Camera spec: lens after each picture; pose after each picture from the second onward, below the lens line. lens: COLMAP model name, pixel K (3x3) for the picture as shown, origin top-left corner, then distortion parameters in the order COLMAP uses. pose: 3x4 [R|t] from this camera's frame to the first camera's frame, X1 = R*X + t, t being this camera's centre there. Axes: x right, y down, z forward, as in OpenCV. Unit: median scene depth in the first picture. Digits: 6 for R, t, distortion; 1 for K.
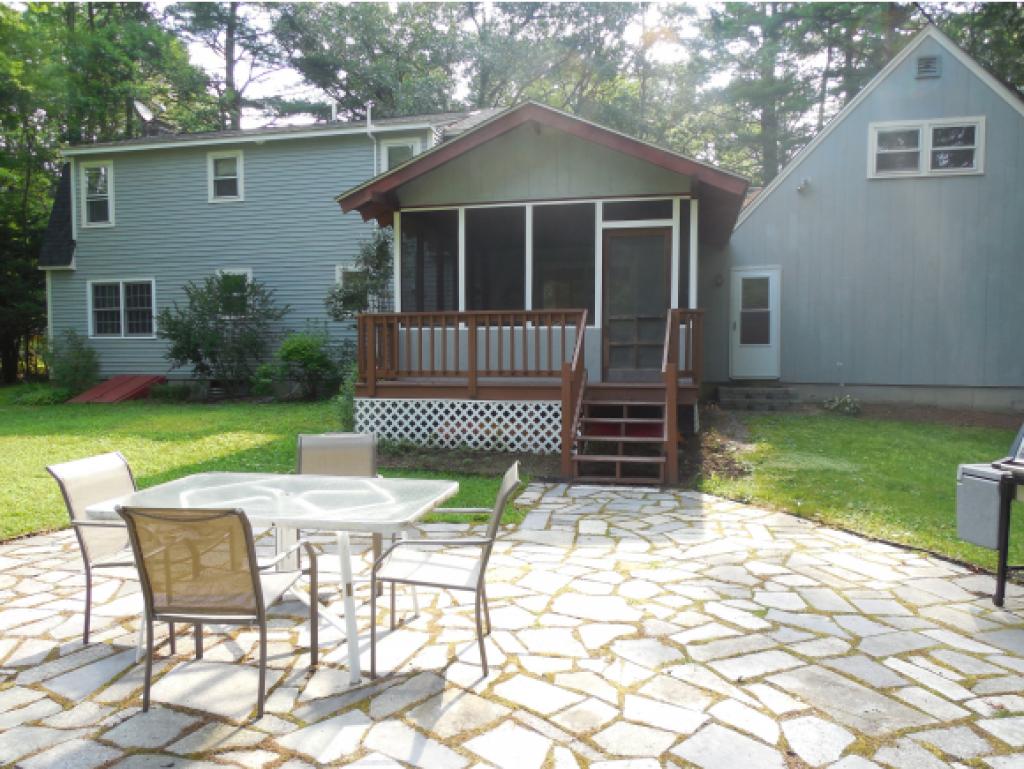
lens RADIAL K [[781.4, 0, 512.0], [0, 781.4, 384.5], [0, 0, 1]] dist [0.025590, -0.007853]
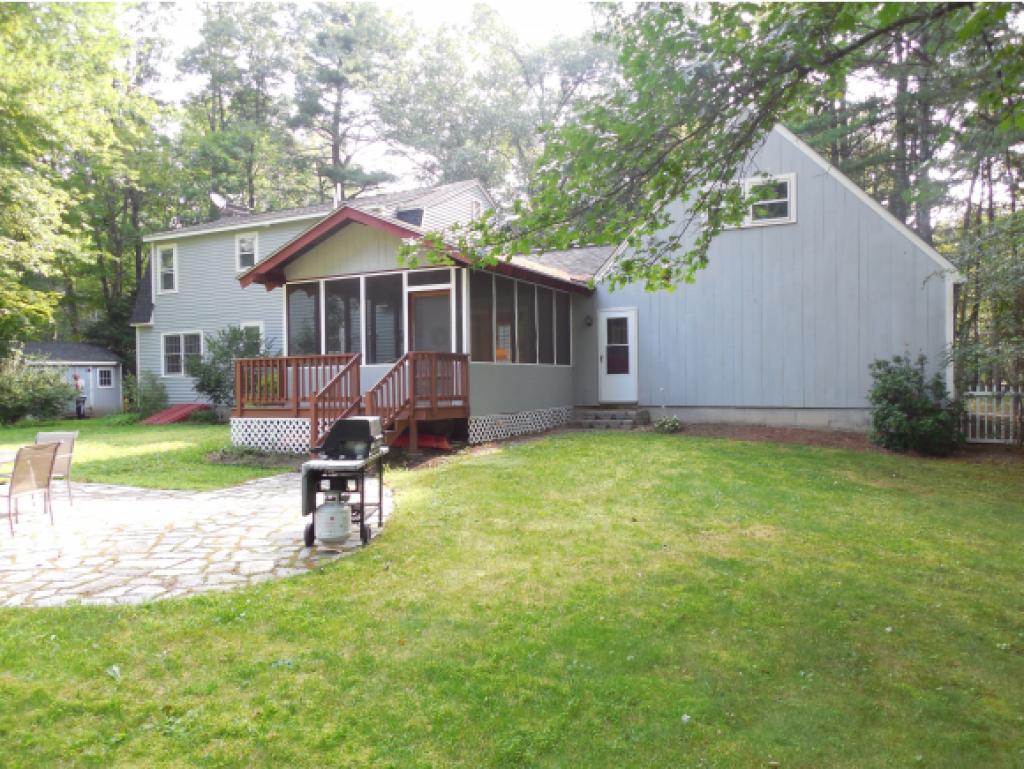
lens RADIAL K [[781.4, 0, 512.0], [0, 781.4, 384.5], [0, 0, 1]] dist [0.025590, -0.007853]
pose [[0.971902, -0.013665, -0.234987, 0.457968], [0.005522, 0.999362, -0.035275, 0.006918], [0.235320, 0.032986, 0.971358, -0.199396]]
